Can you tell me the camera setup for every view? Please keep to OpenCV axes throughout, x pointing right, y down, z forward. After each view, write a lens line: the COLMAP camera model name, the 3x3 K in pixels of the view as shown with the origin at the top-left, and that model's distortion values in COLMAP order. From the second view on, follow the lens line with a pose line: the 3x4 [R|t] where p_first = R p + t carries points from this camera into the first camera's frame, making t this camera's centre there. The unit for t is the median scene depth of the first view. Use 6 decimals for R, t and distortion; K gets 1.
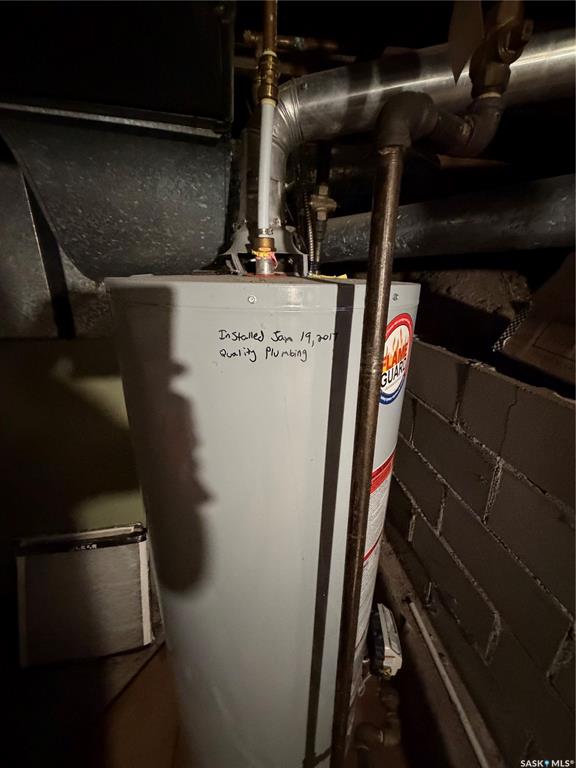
lens RADIAL K [[304.6, 0, 289.1], [0, 304.6, 383.0], [0, 0, 1]] dist [-0.000535, -0.000430]
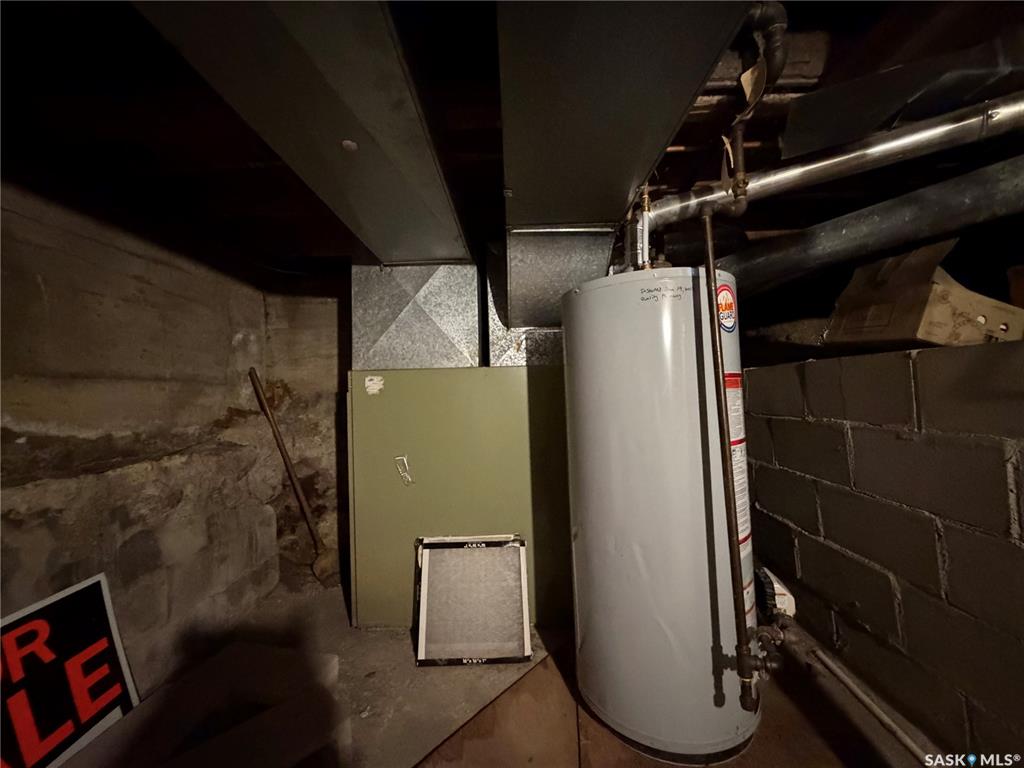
lens RADIAL K [[406.1, 0, 511.8], [0, 406.1, 385.4], [0, 0, 1]] dist [-0.000535, -0.000430]
pose [[0.979487, -0.066343, -0.190273, -0.369956], [-0.007462, 0.931659, -0.363258, 0.939464], [0.201369, 0.357227, 0.912052, -1.017209]]
